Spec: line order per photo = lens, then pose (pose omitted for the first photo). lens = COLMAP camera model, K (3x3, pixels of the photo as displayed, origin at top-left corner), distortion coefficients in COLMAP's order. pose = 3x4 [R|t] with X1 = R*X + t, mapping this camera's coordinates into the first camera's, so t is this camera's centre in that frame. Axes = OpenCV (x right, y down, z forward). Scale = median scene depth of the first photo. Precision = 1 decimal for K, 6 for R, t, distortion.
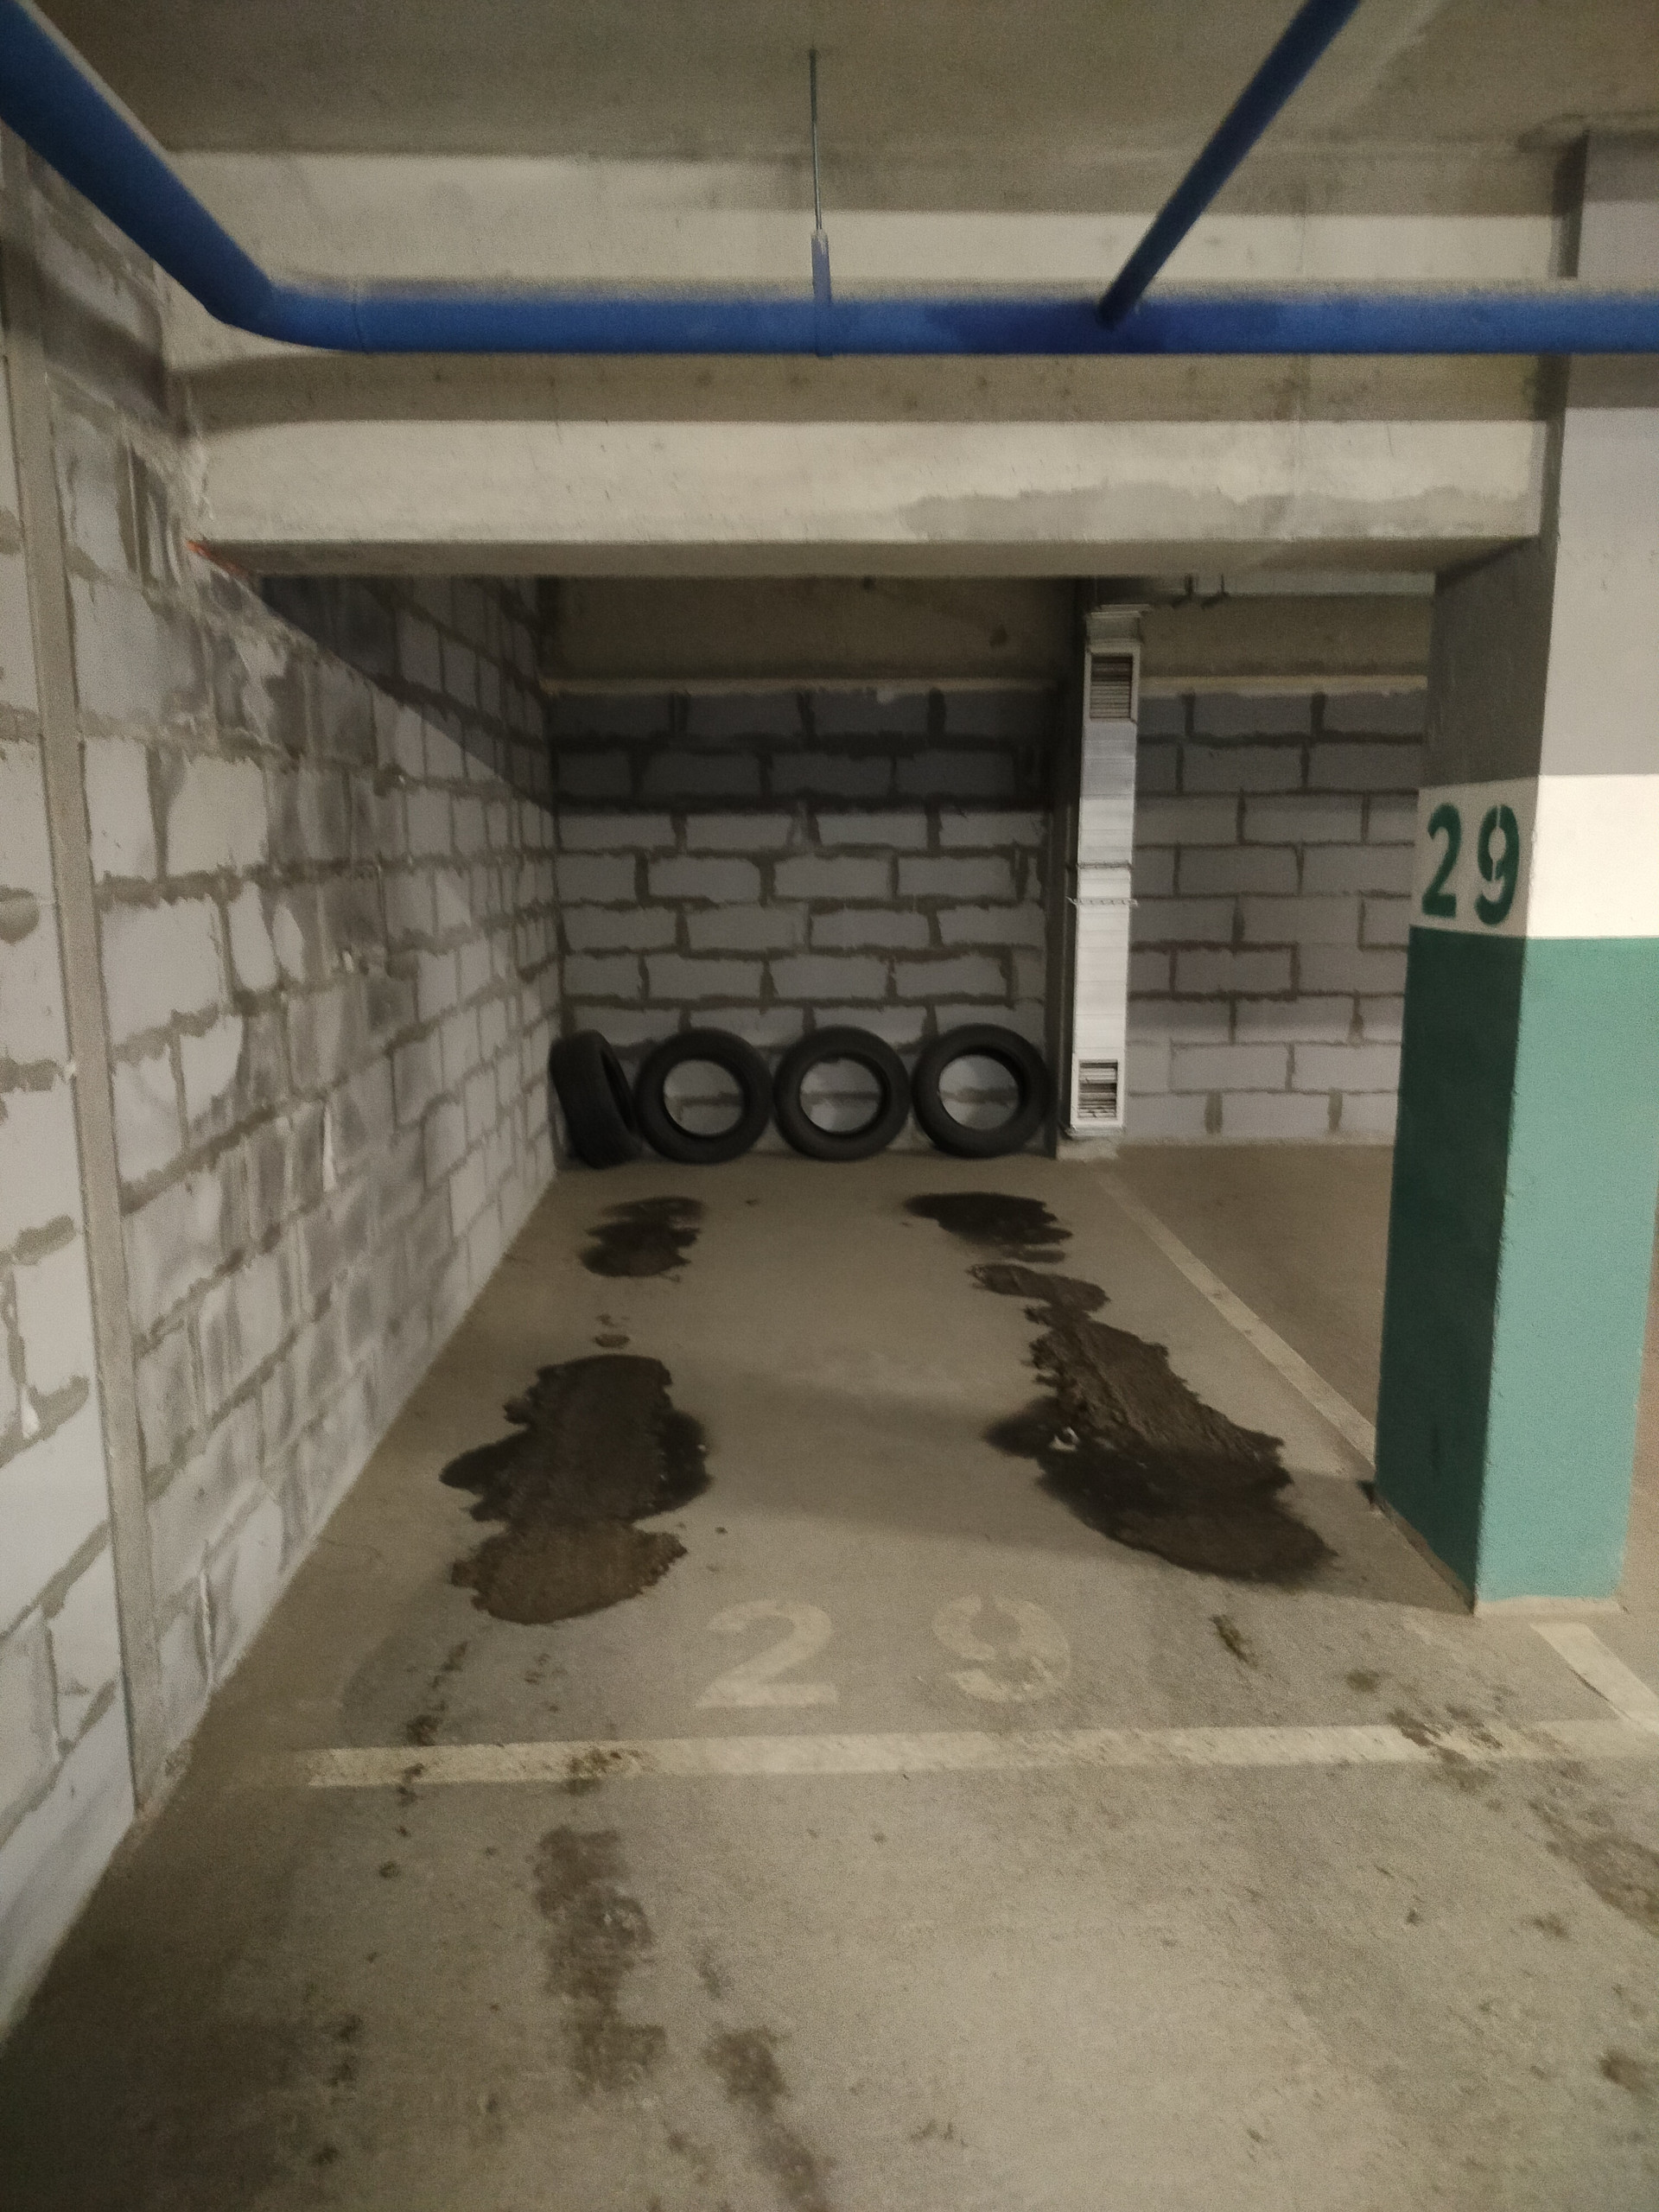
lens RADIAL K [[1531.6, 0, 829.5], [0, 1531.6, 1106.0], [0, 0, 1]] dist [0.075647, -0.096795]
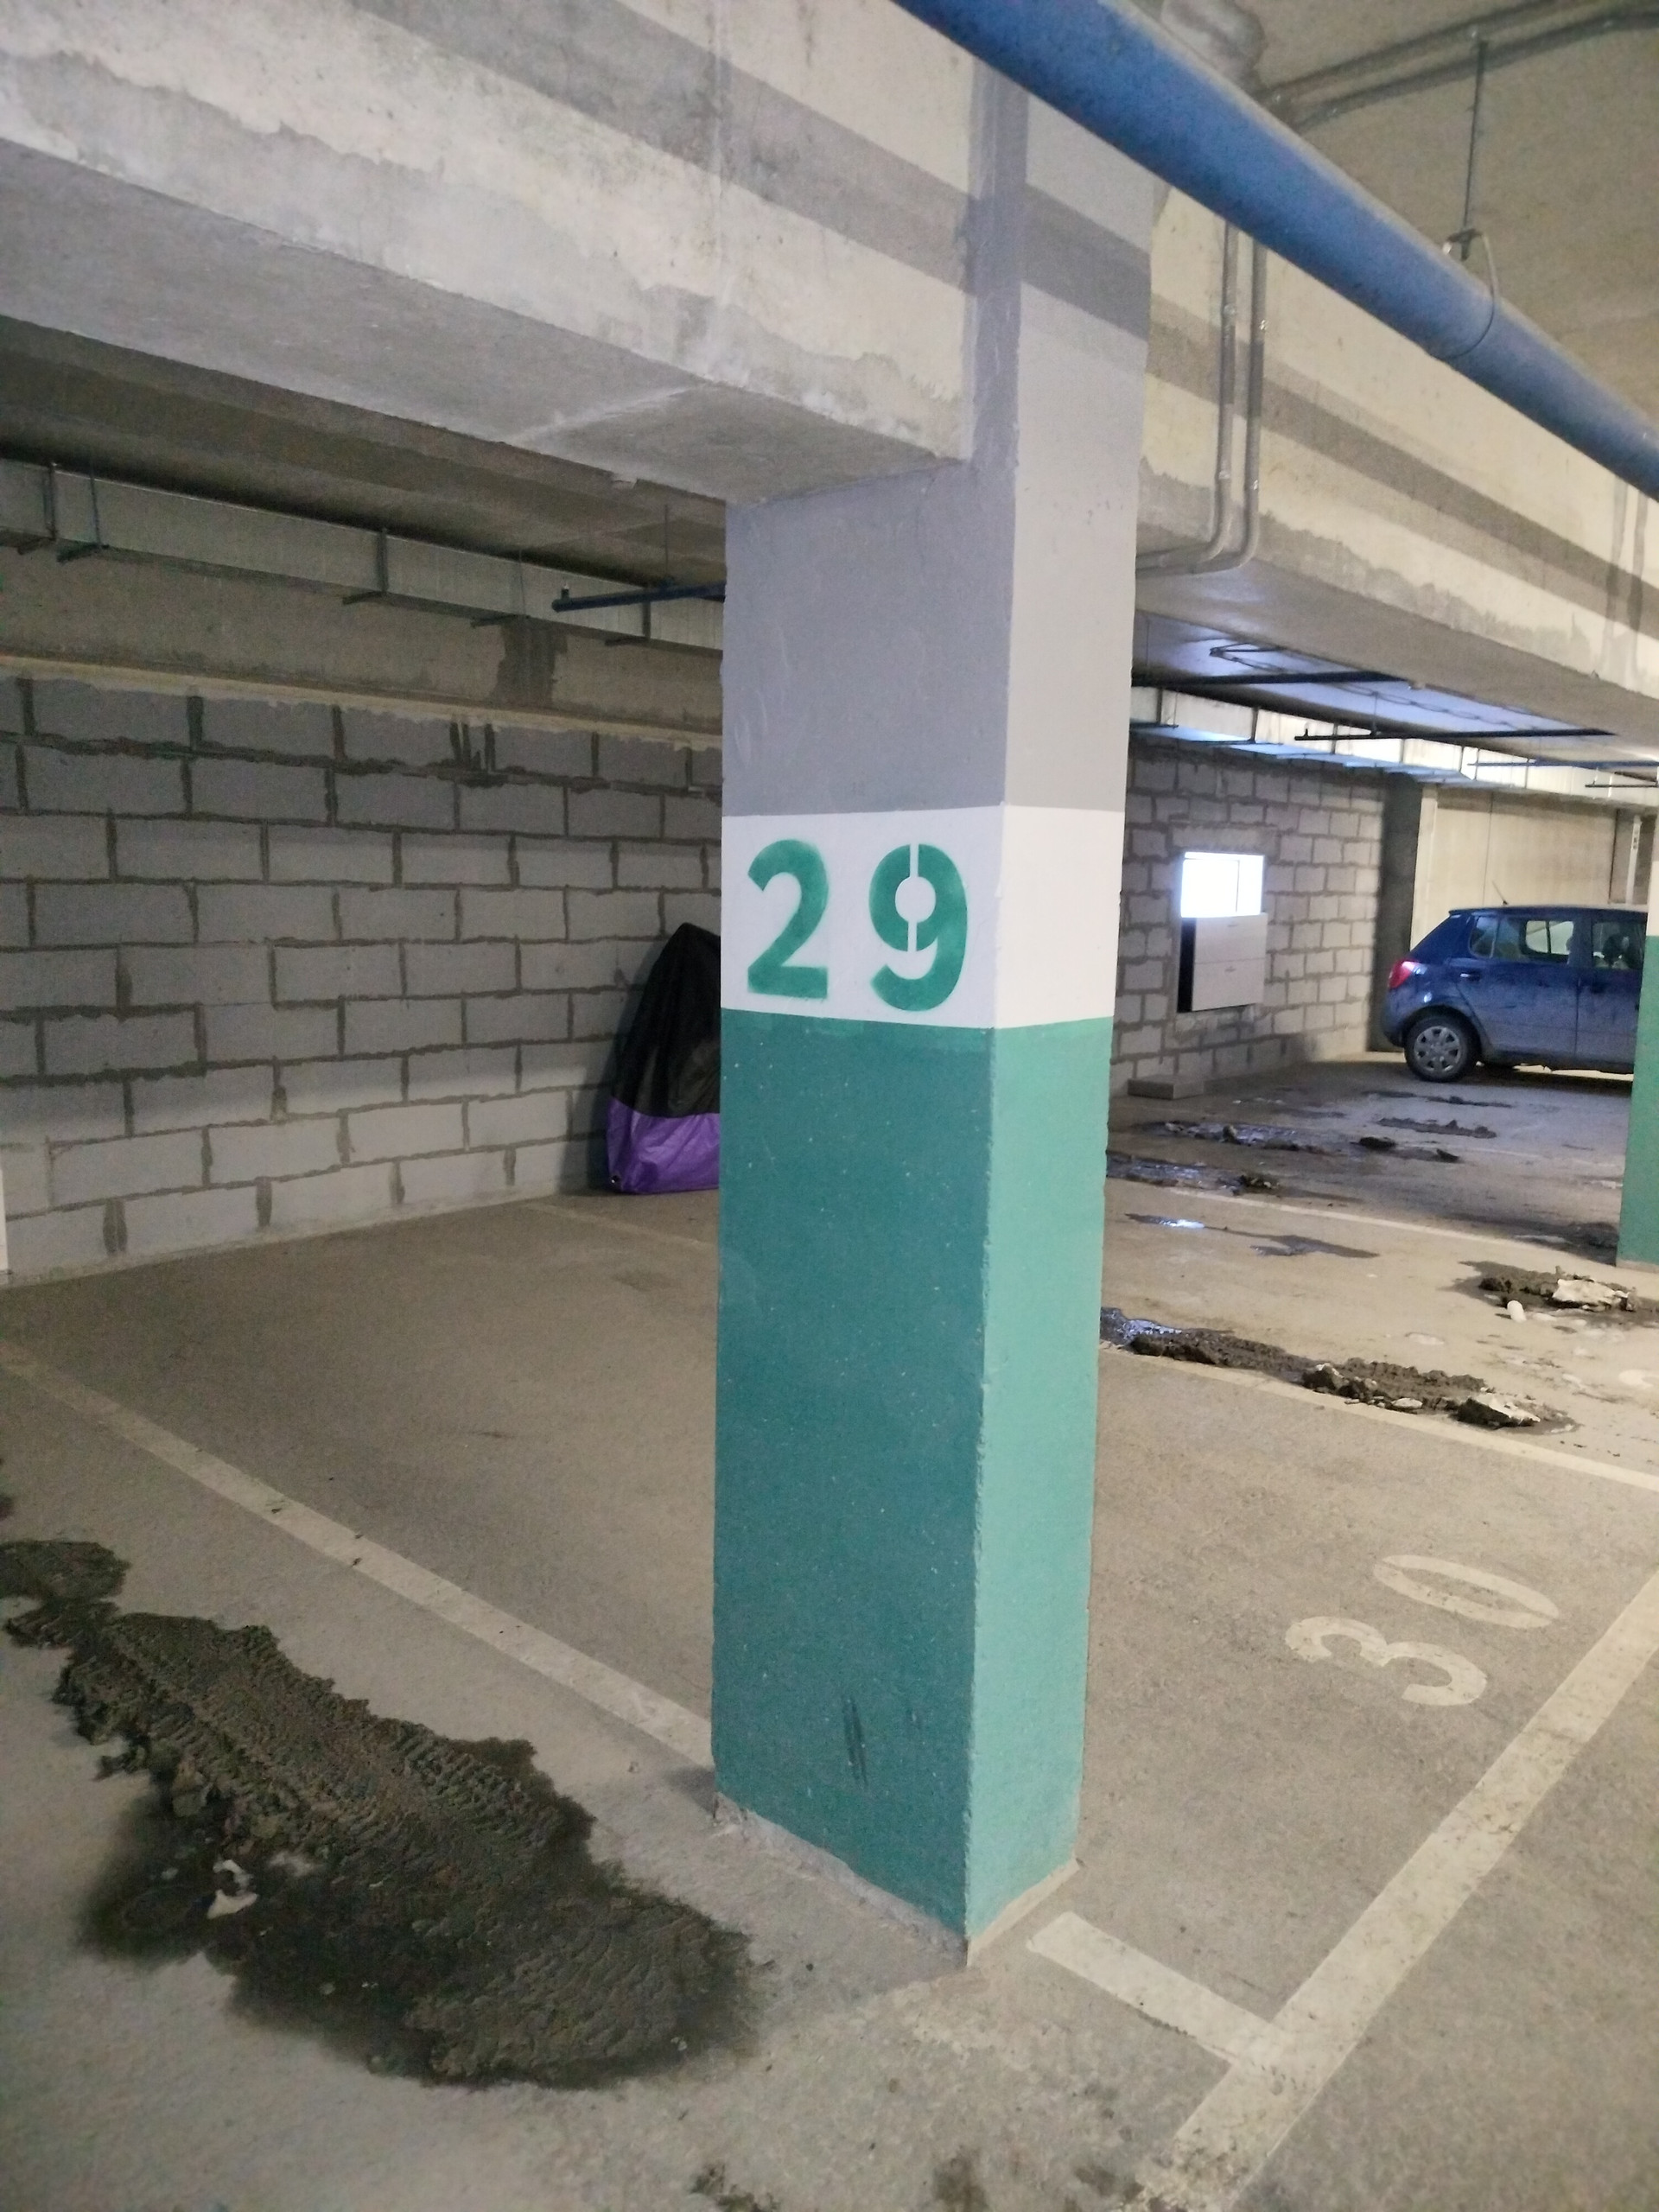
lens RADIAL K [[1531.6, 0, 829.5], [0, 1531.6, 1106.0], [0, 0, 1]] dist [0.075647, -0.096795]
pose [[0.703621, -0.090314, 0.704813, -0.054208], [0.105991, 0.994133, 0.021576, -0.048579], [-0.702627, 0.059523, 0.709065, 0.277083]]
